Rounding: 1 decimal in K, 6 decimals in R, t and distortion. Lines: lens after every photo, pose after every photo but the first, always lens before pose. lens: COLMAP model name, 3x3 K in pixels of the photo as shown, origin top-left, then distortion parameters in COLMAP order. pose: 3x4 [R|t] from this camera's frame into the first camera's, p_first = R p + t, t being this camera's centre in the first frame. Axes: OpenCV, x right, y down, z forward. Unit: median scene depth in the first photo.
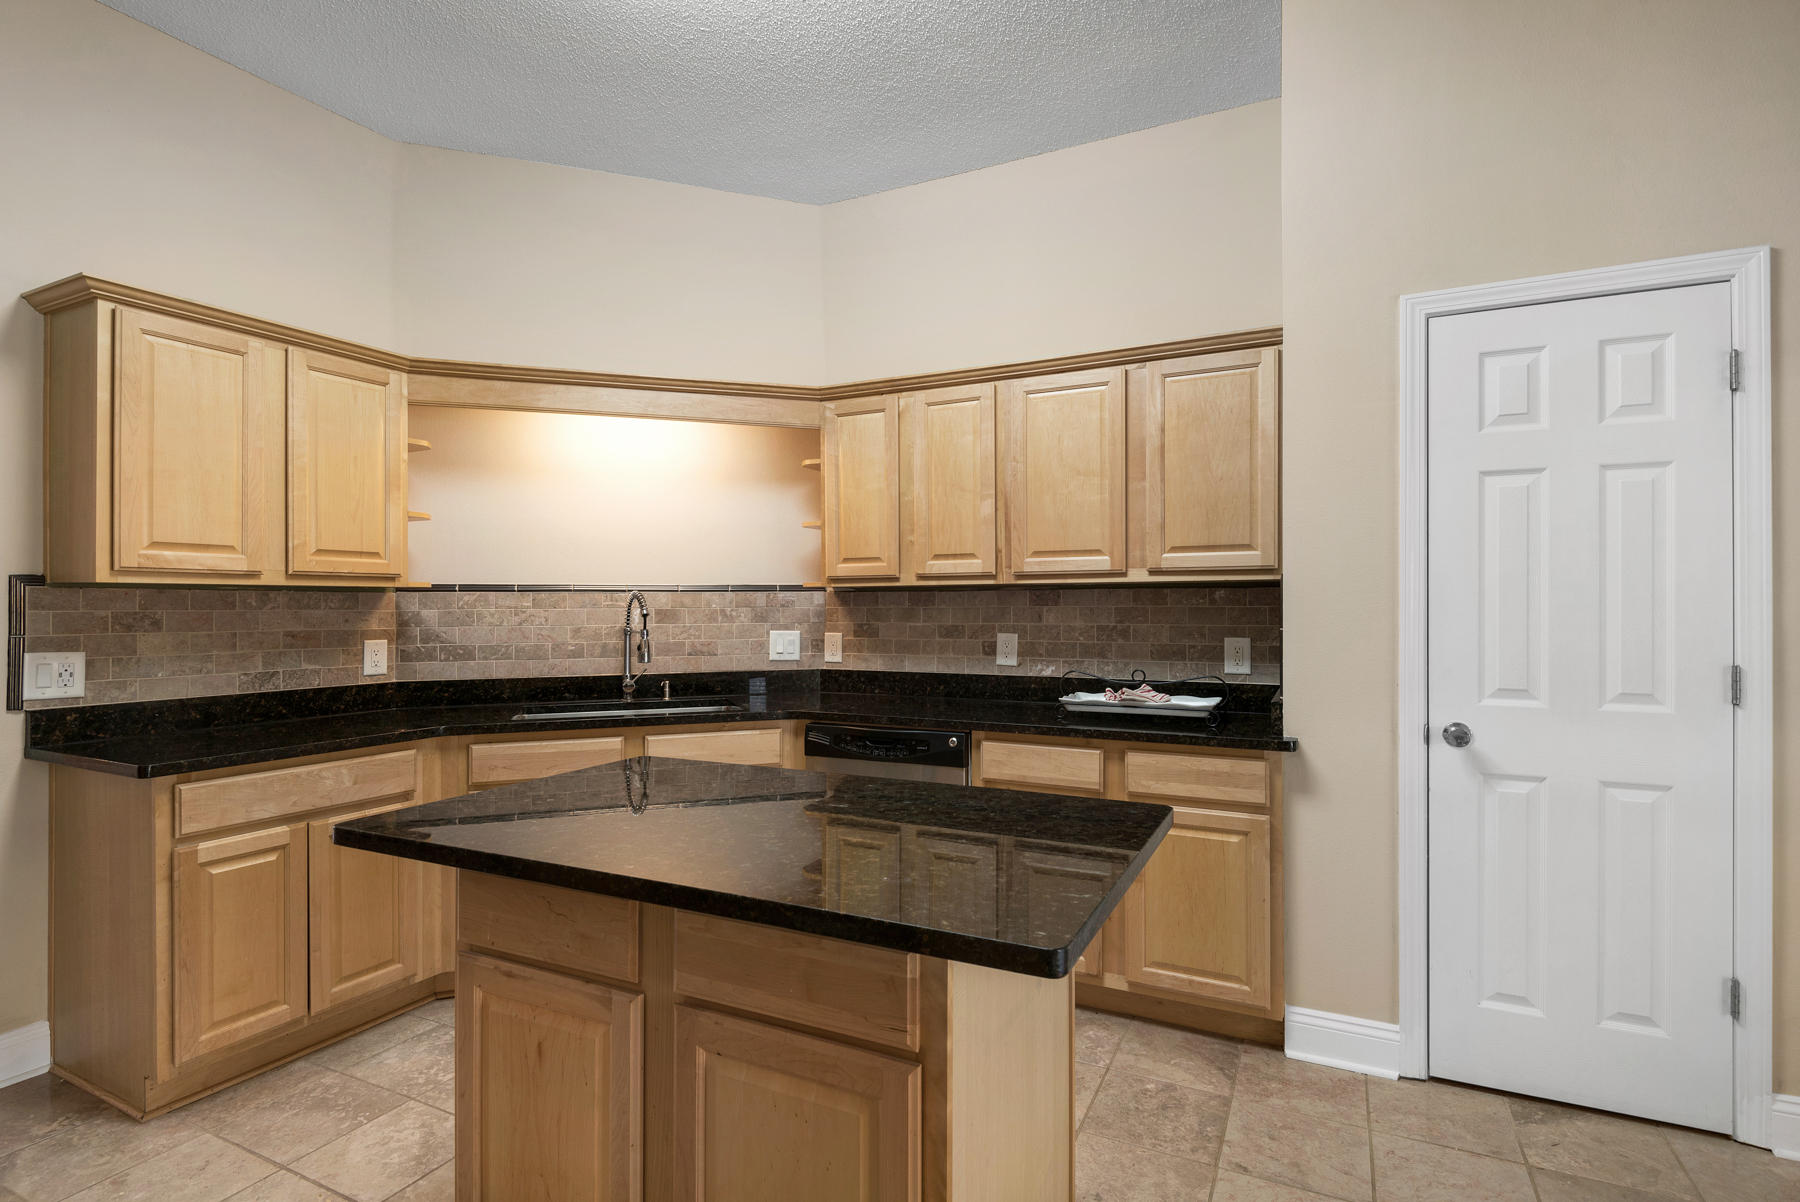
lens RADIAL K [[853.5, 0, 900.0], [0, 853.5, 601.0], [0, 0, 1]] dist [0.038124, -0.020921]
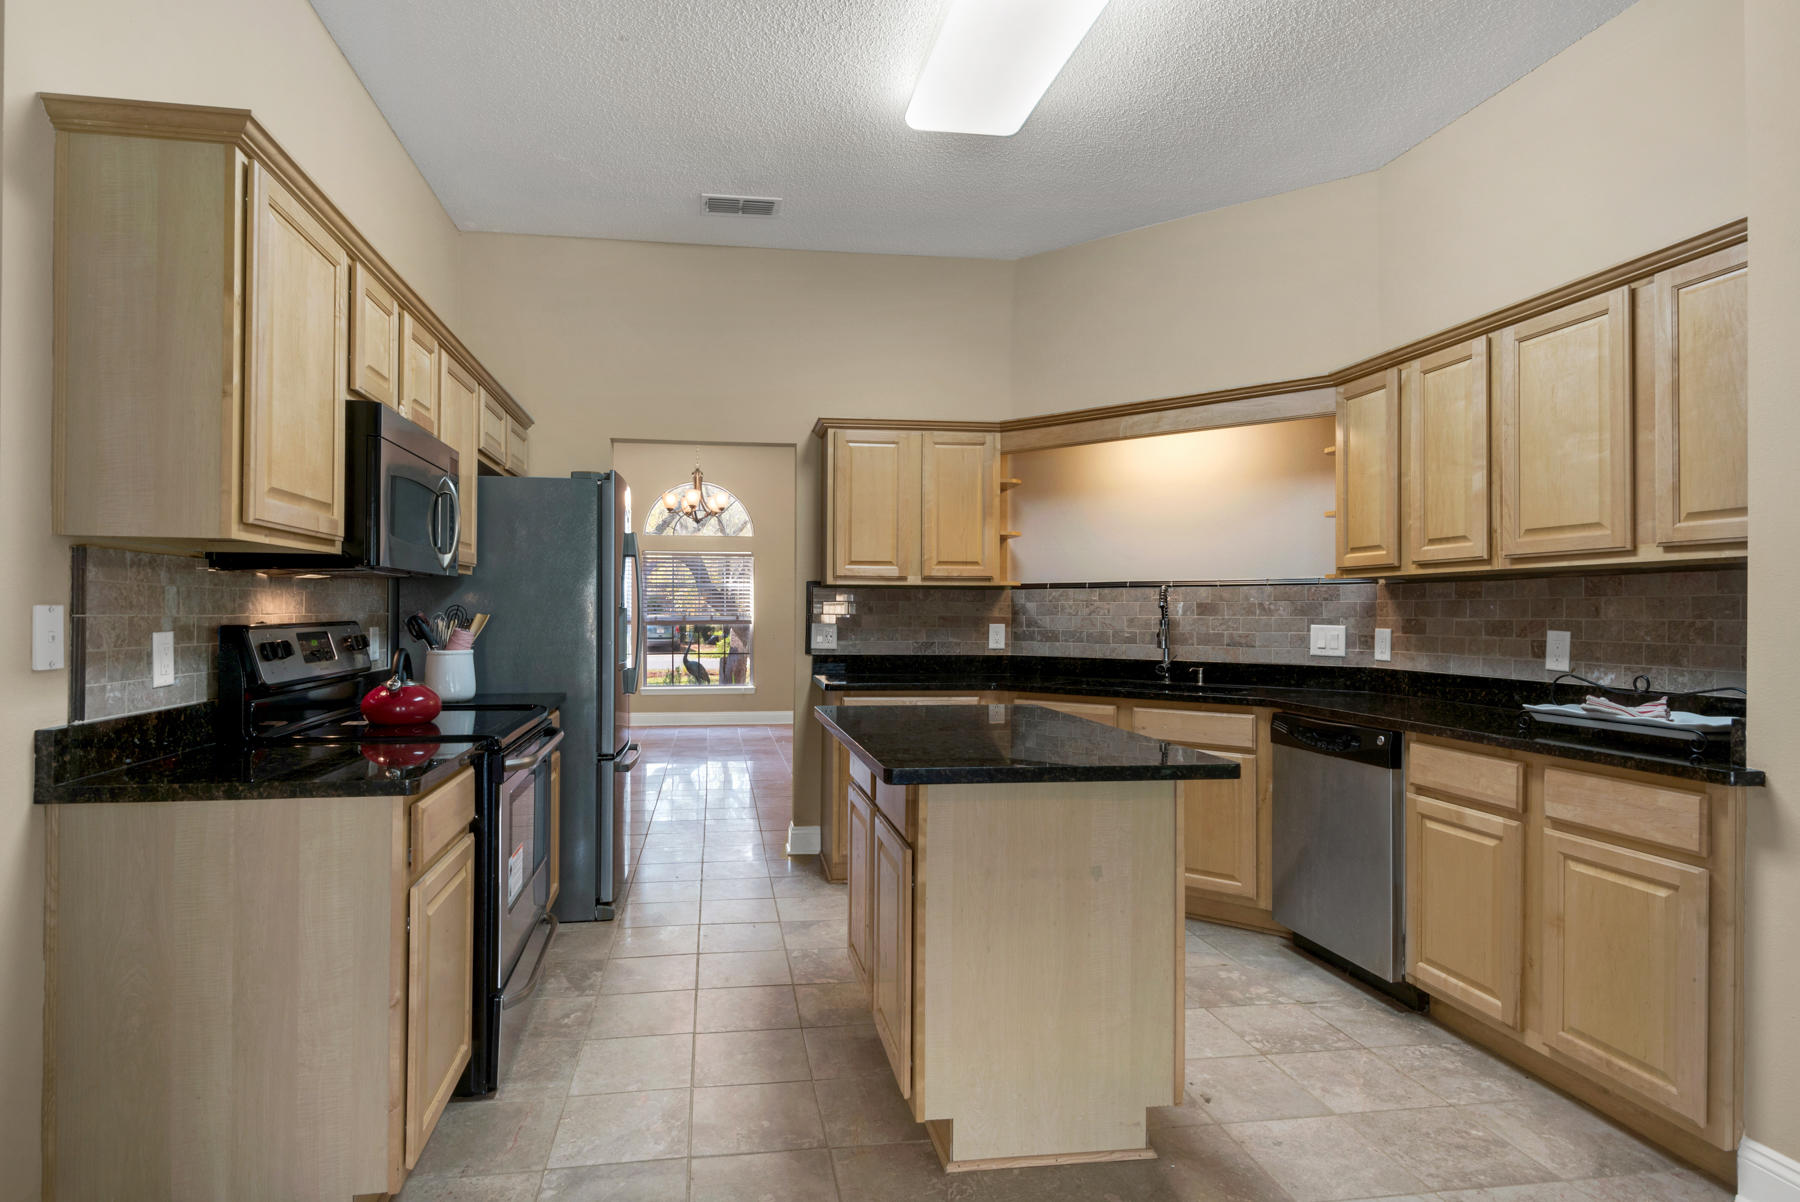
lens RADIAL K [[989.4, 0, 900.0], [0, 989.4, 601.0], [0, 0, 1]] dist [0.001275, -0.000527]
pose [[0.581376, -0.005255, -0.813618, 0.571098], [-0.001916, 0.999968, -0.007828, 0.019758], [0.813632, 0.006110, 0.581347, -0.053428]]
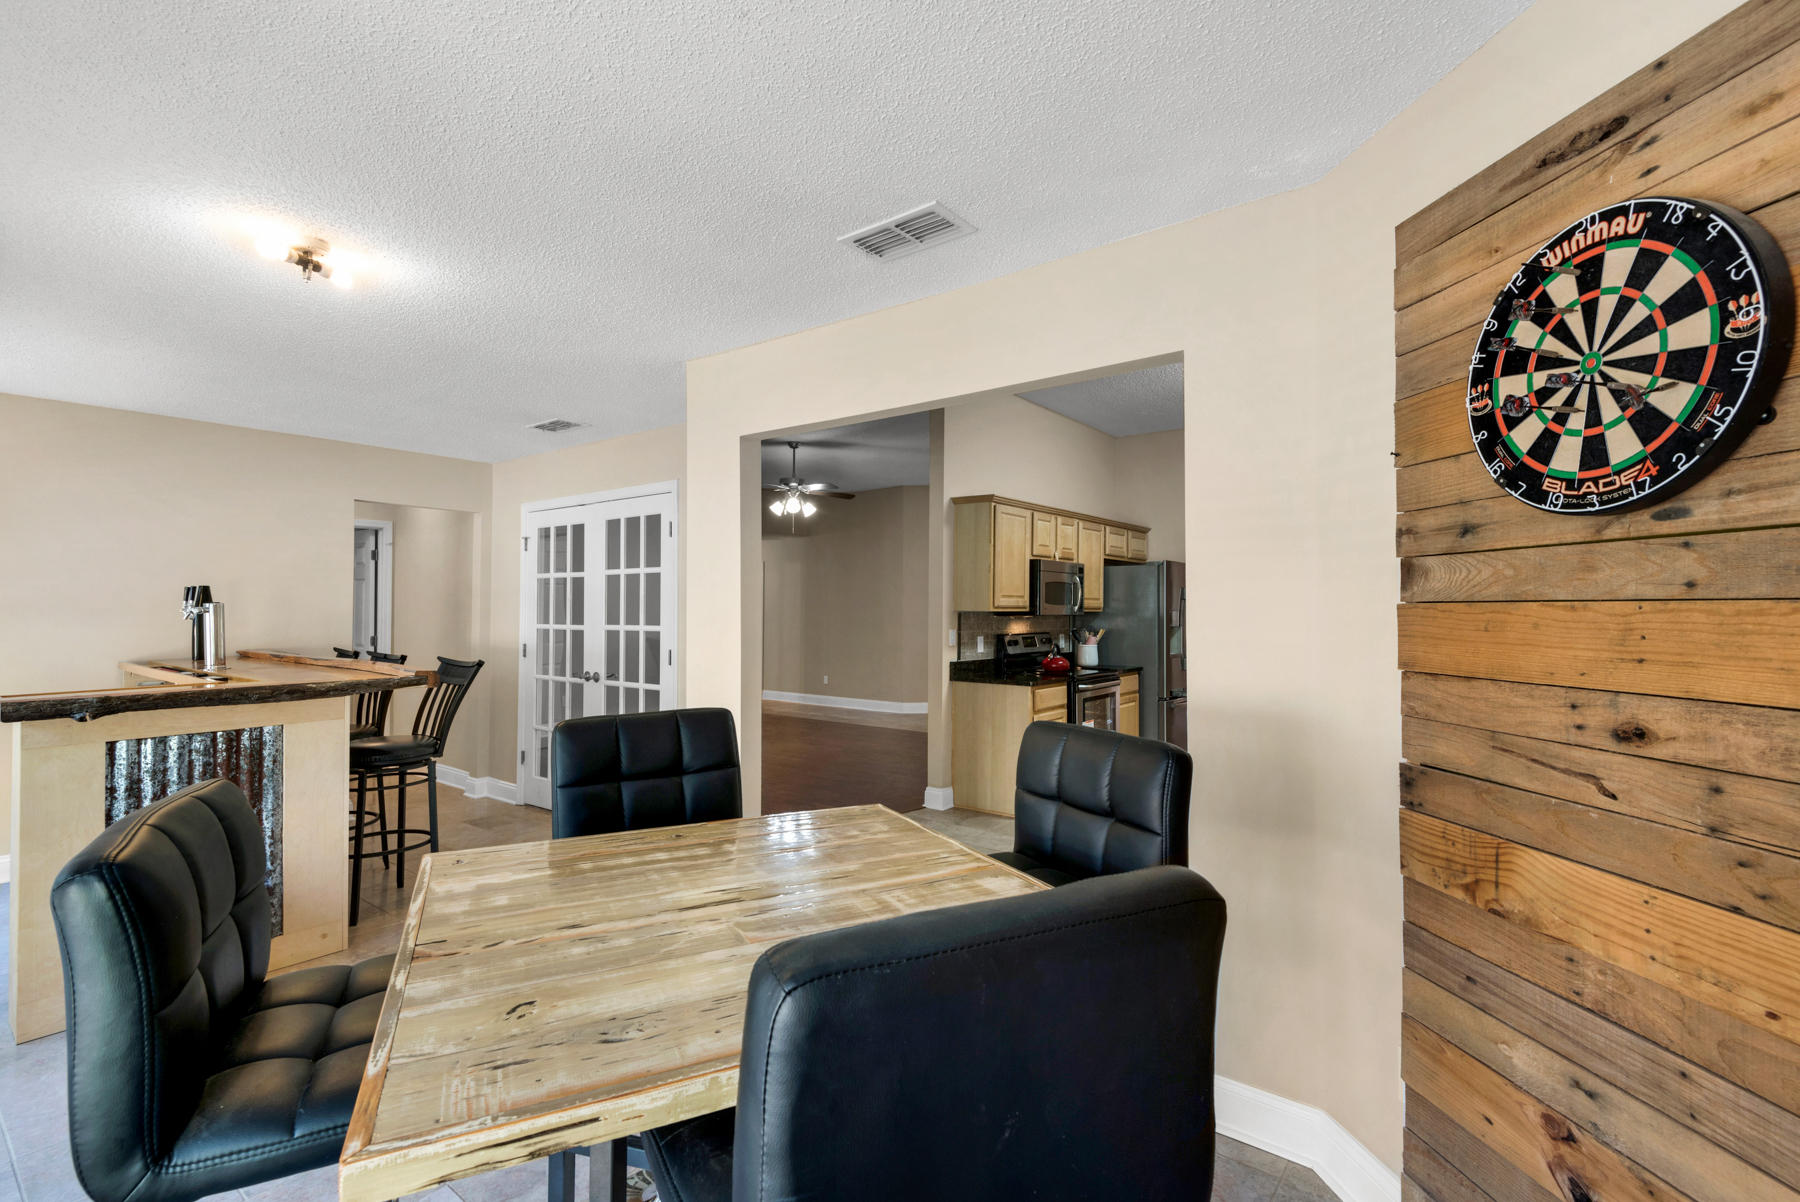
lens RADIAL K [[792.7, 0, 900.0], [0, 792.7, 601.0], [0, 0, 1]] dist [0.020668, -0.000073]
pose [[-0.200145, -0.010142, -0.979714, 1.592383], [0.000801, 0.999944, -0.010515, -0.028057], [0.979766, -0.002890, -0.200126, 0.119197]]
